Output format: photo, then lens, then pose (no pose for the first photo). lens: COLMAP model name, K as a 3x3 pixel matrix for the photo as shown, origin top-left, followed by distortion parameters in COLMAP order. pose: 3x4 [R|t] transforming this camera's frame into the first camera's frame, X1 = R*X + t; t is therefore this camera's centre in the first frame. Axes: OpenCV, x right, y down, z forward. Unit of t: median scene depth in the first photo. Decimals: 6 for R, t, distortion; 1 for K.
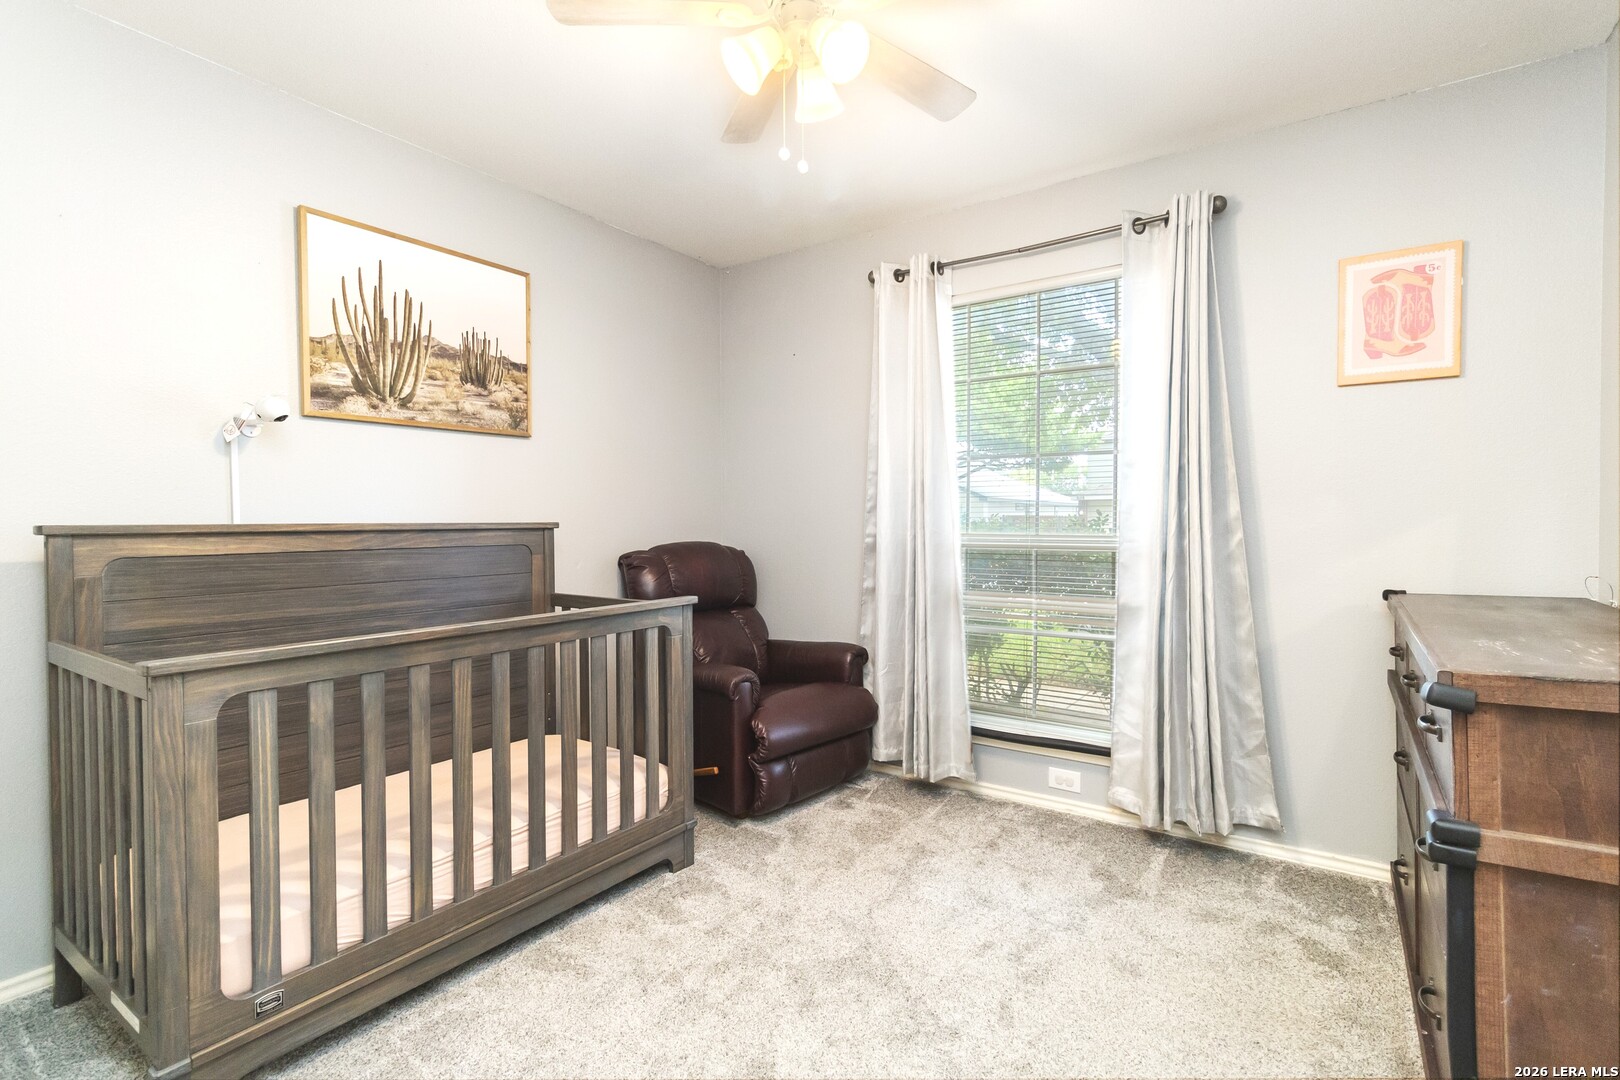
lens RADIAL K [[755.5, 0, 825.3], [0, 755.5, 533.8], [0, 0, 1]] dist [-0.001917, 0.000164]
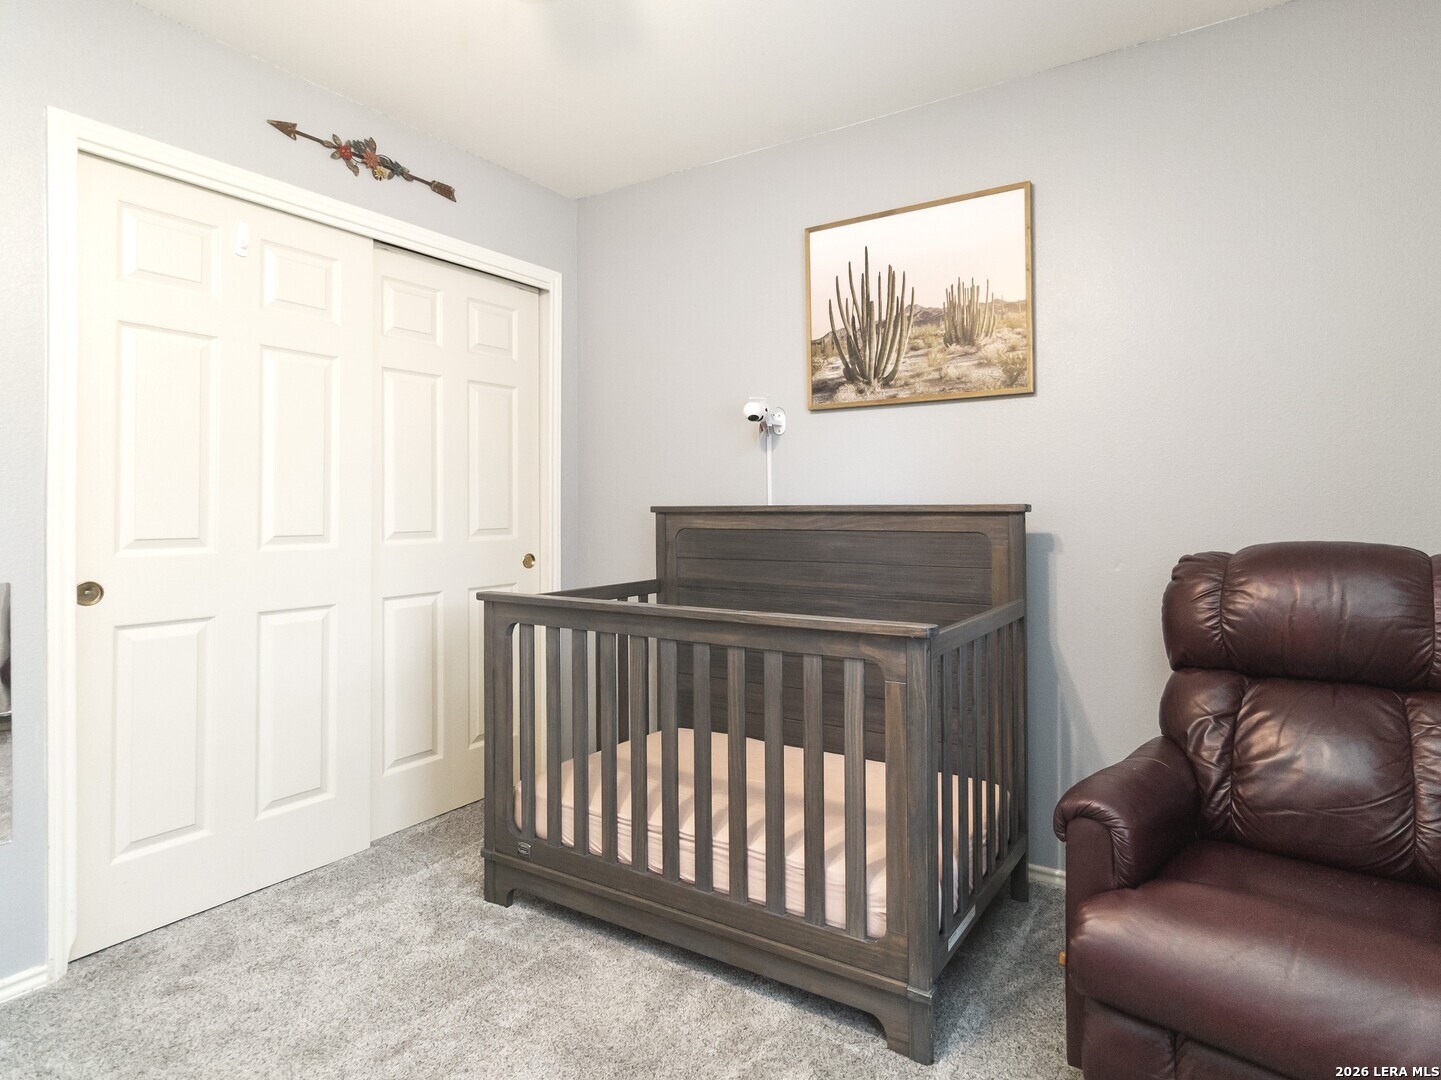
lens RADIAL K [[731.0, 0, 714.9], [0, 731.0, 502.7], [0, 0, 1]] dist [0.007117, 0.001163]
pose [[0.078853, -0.003786, -0.996879, 0.371112], [-0.015568, 0.999866, -0.005029, -0.009144], [0.996765, 0.015916, 0.078784, 0.716206]]
